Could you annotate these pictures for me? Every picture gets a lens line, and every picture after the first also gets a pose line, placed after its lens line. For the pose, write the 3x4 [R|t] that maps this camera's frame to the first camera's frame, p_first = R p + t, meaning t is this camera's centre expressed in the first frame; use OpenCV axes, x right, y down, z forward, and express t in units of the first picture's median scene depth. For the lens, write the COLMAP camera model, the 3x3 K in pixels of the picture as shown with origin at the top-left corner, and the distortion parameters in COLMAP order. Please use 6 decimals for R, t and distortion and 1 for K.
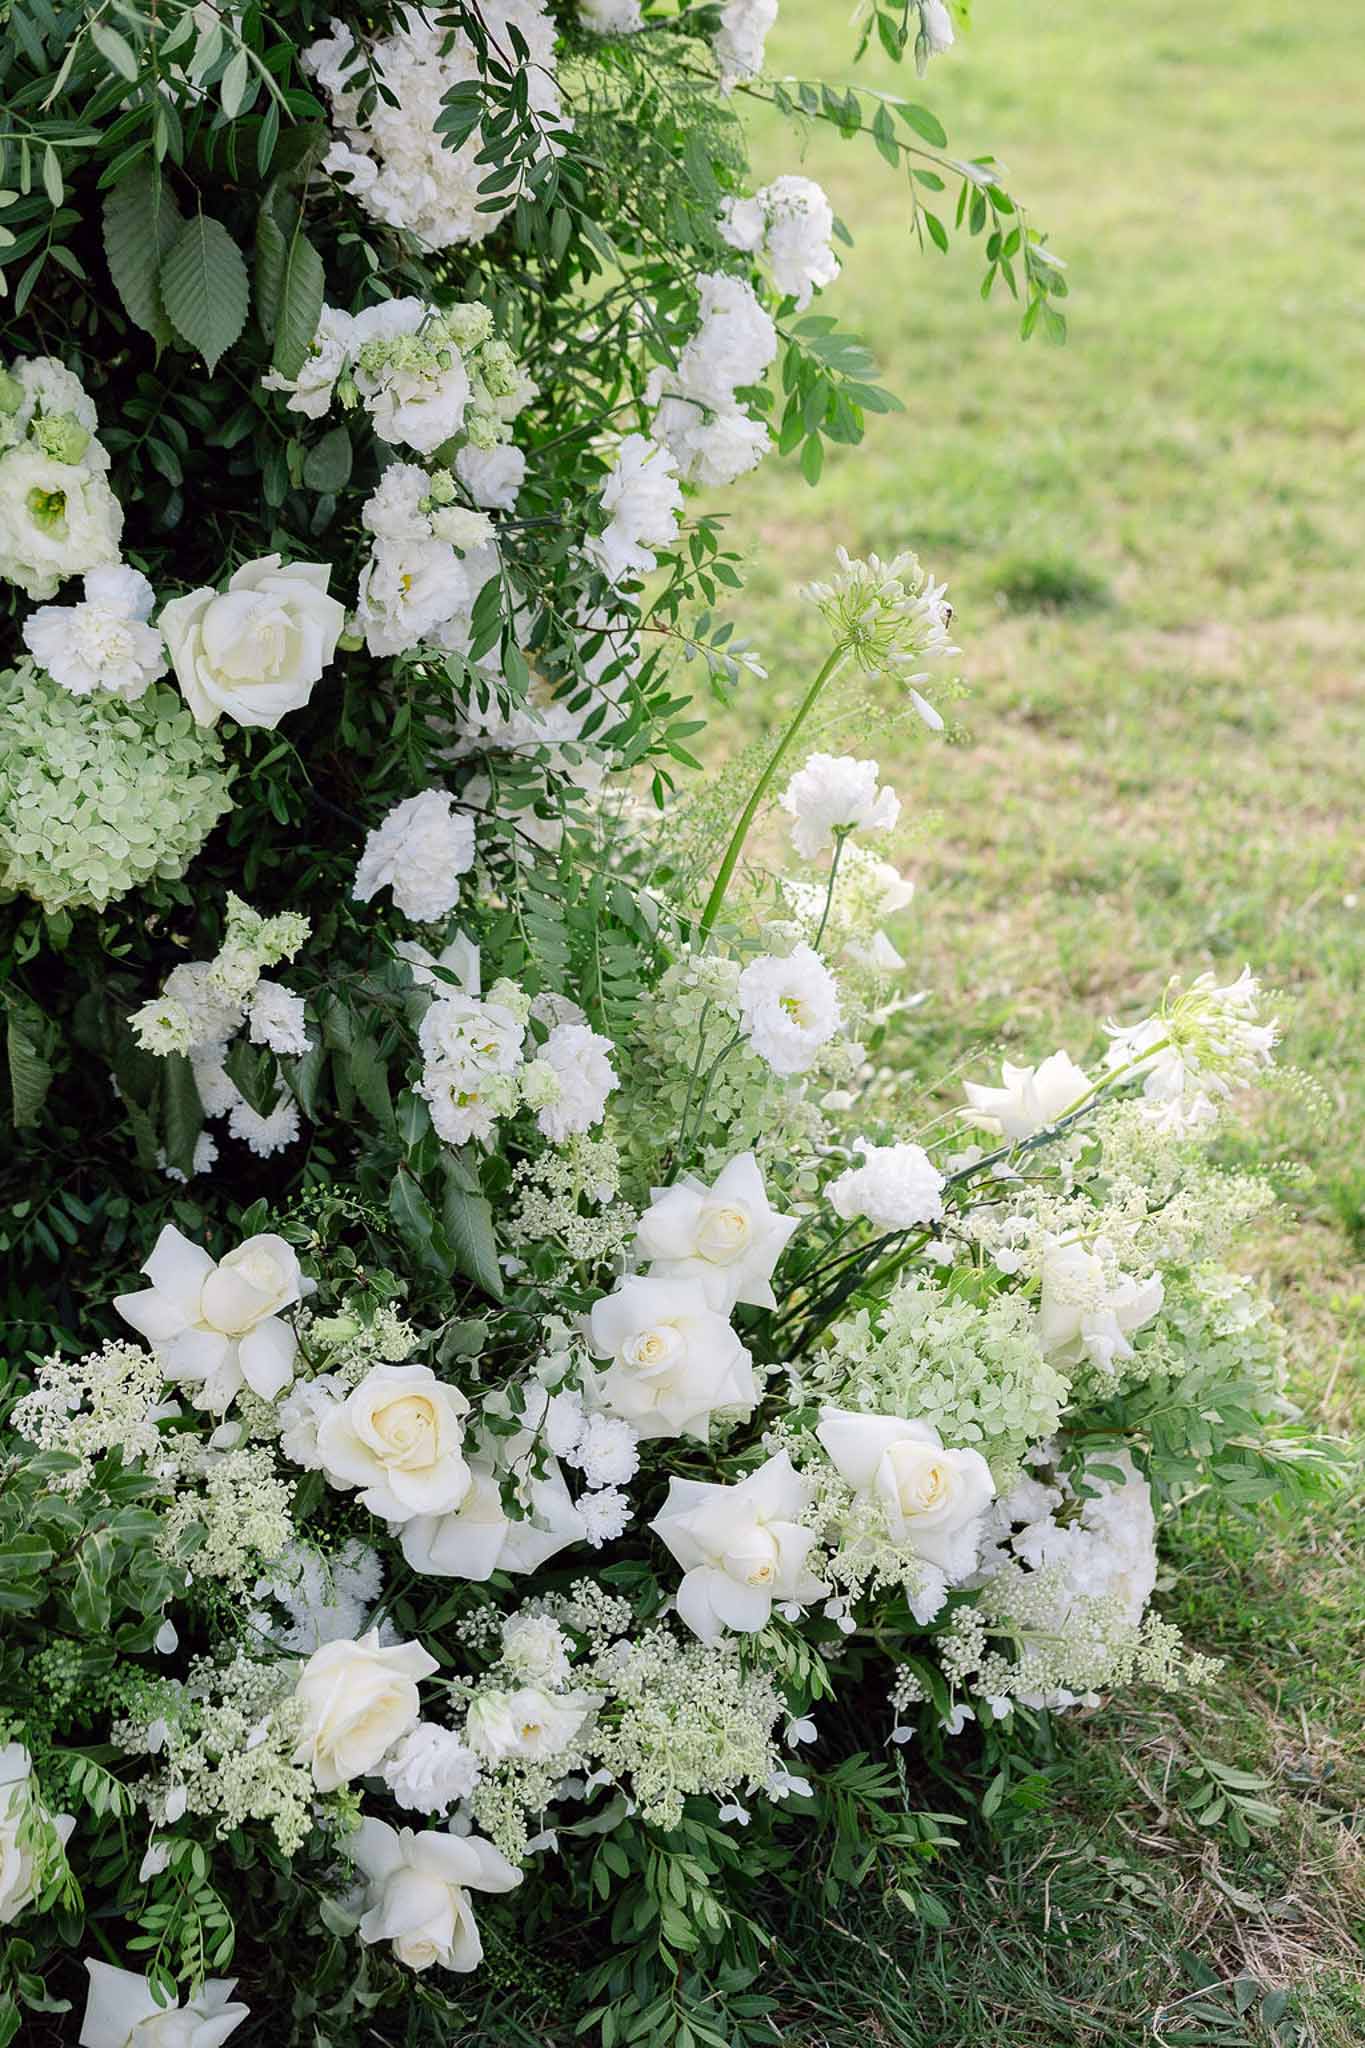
lens RADIAL K [[3155.9, 0, 684.7], [0, 3155.9, 1021.3], [0, 0, 1]] dist [0.059262, 0.000000]
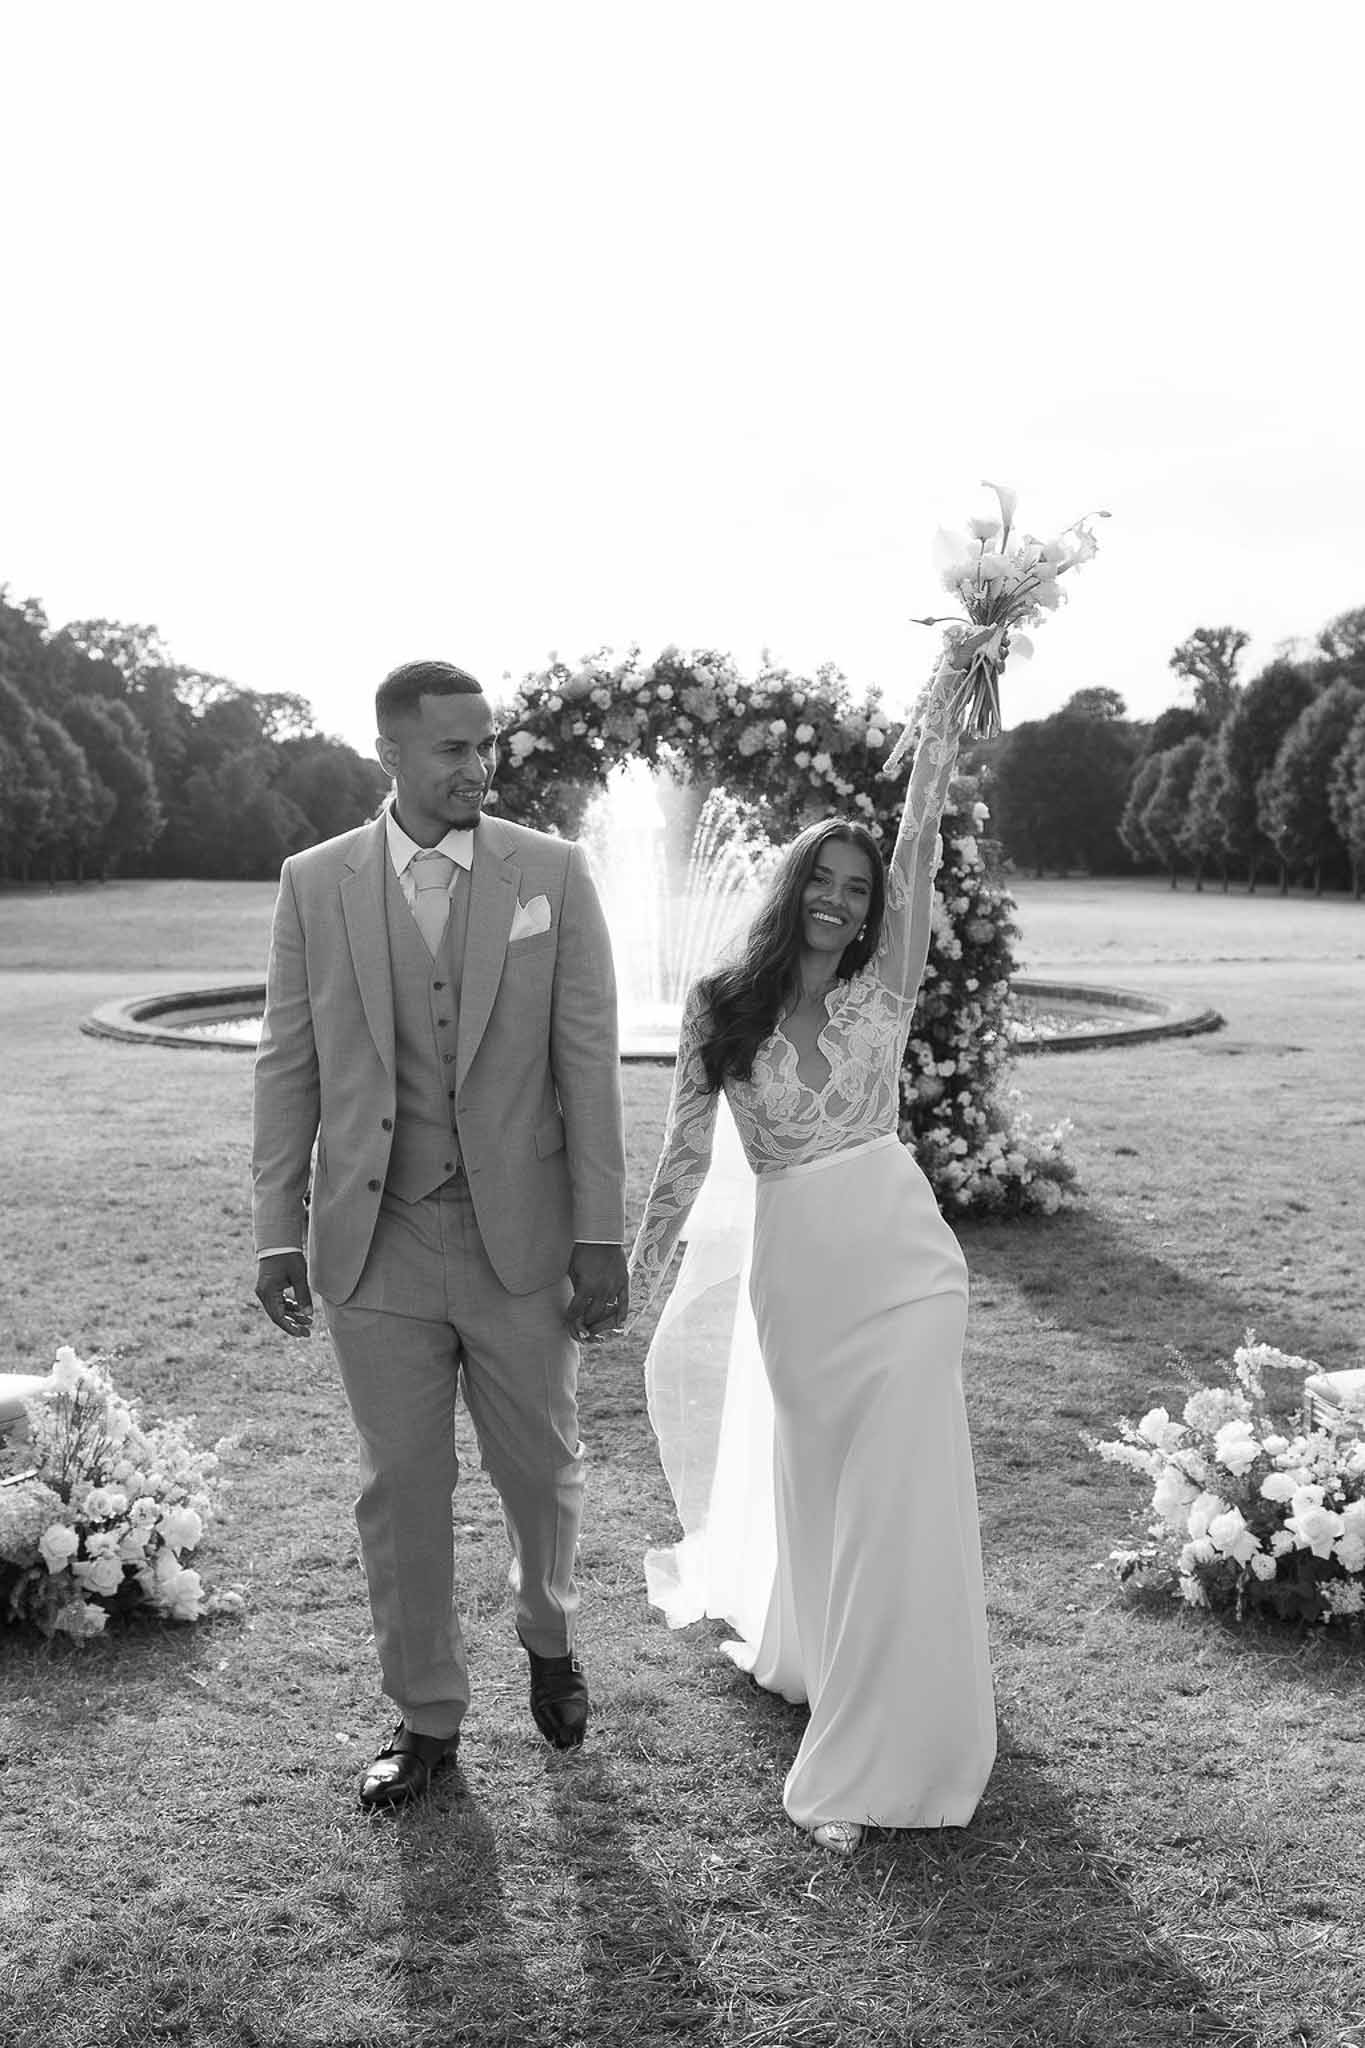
lens RADIAL K [[1872.2, 0, 693.1], [0, 1872.2, 1014.2], [0, 0, 1]] dist [-0.008899, 0.000000]
pose [[0.960170, -0.030174, -0.277782, 0.683649], [-0.068703, 0.938136, -0.339383, 1.643382], [0.270838, 0.344950, 0.898697, -4.218071]]
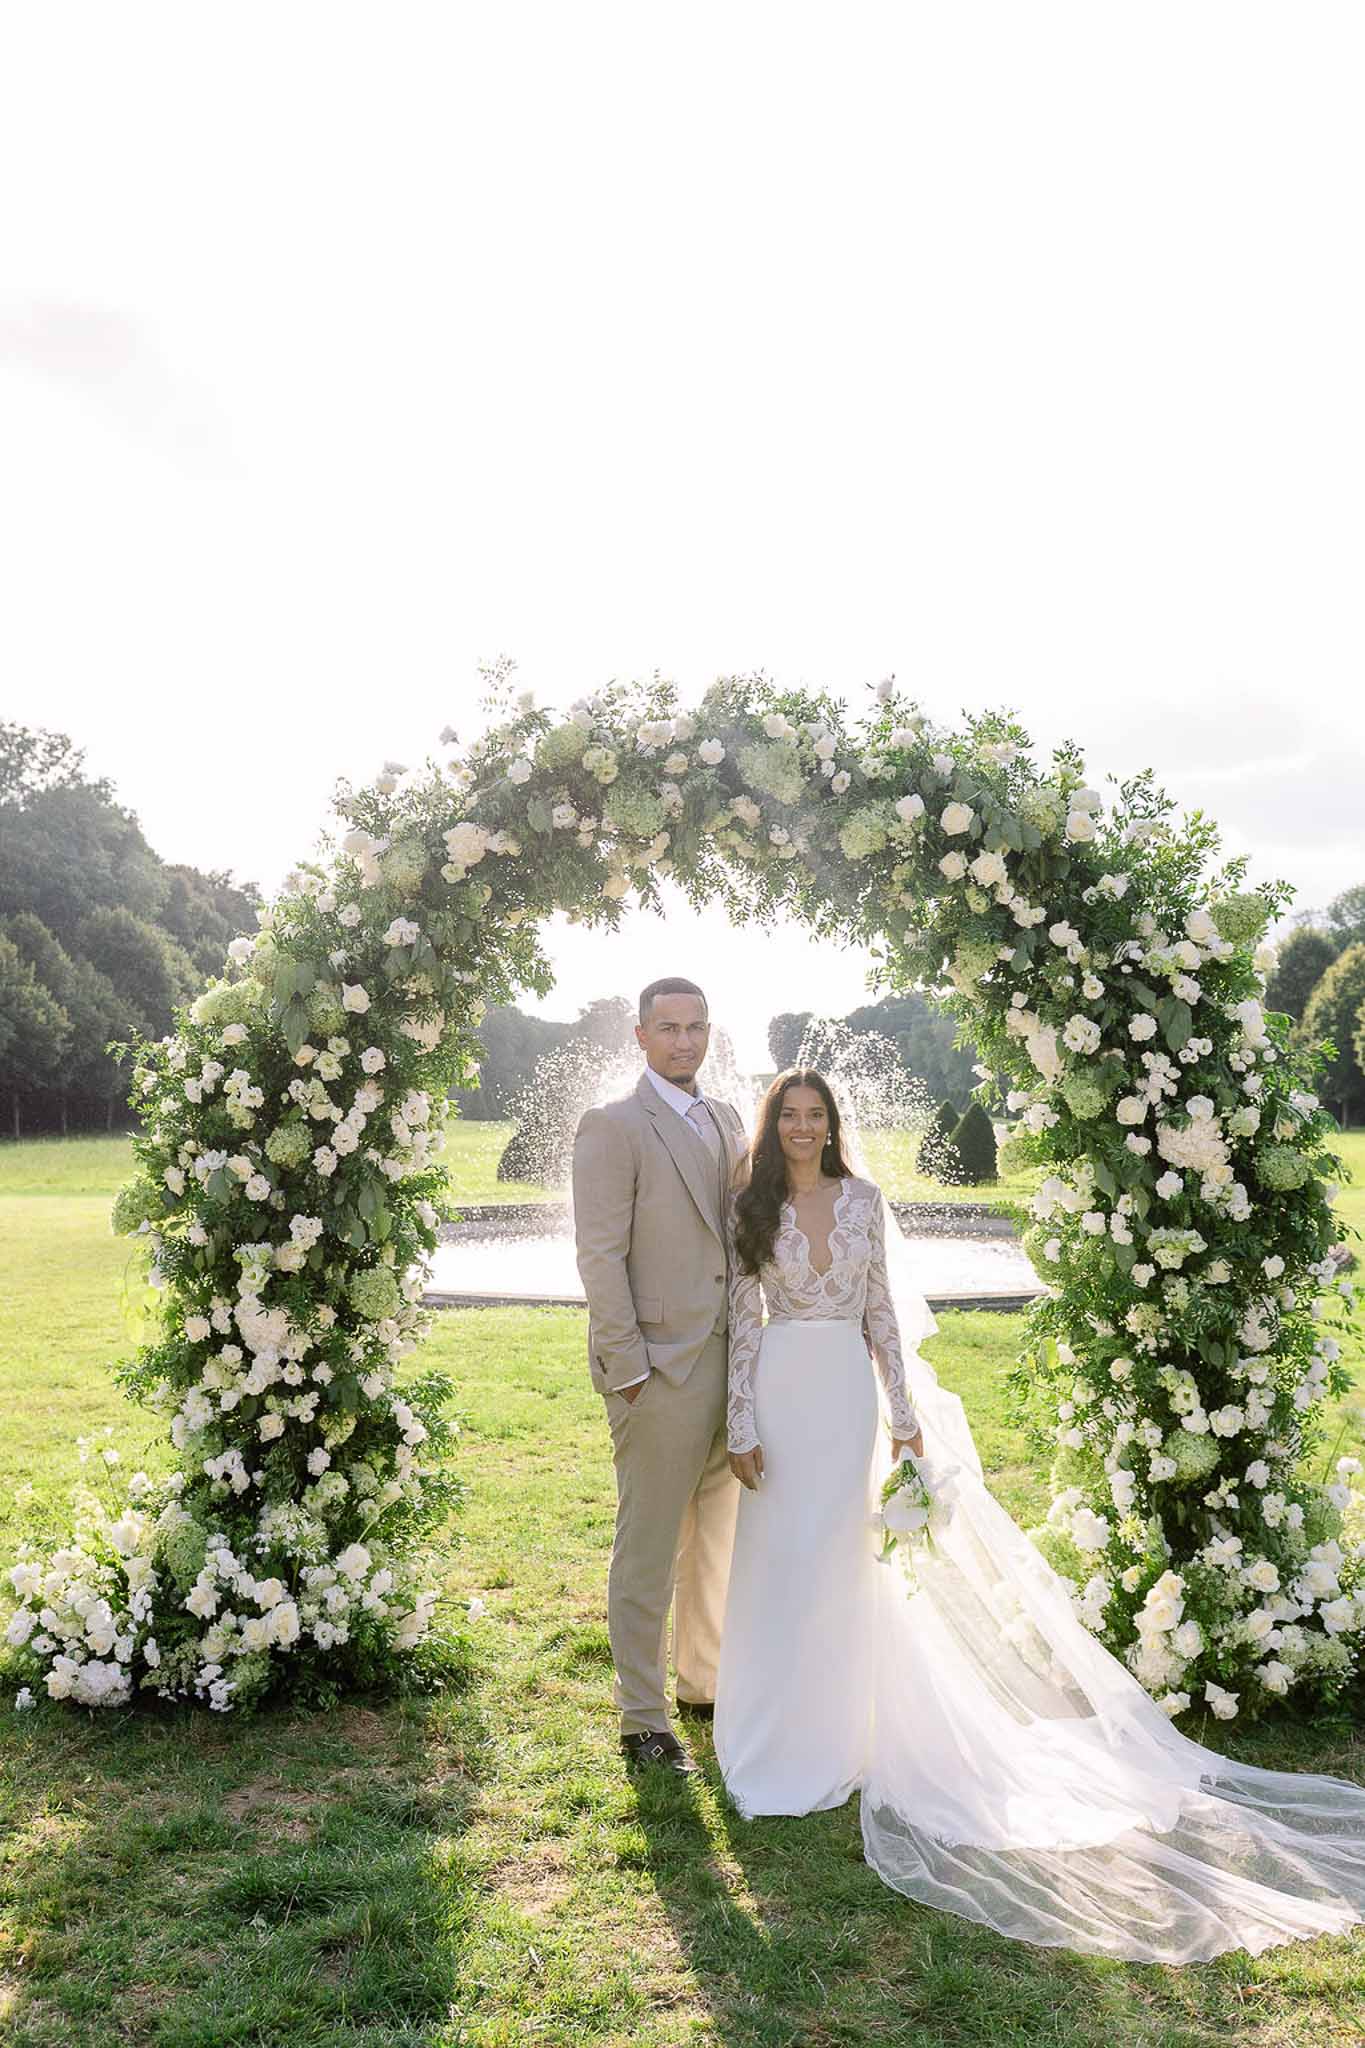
lens RADIAL K [[1615.5, 0, 697.5], [0, 1615.5, 1018.2], [0, 0, 1]] dist [-0.051536, 0.002907]
pose [[0.940824, -0.070371, -0.331508, -0.032276], [-0.094134, 0.885444, -0.455112, 0.555475], [0.325559, 0.459387, 0.826423, -1.720777]]
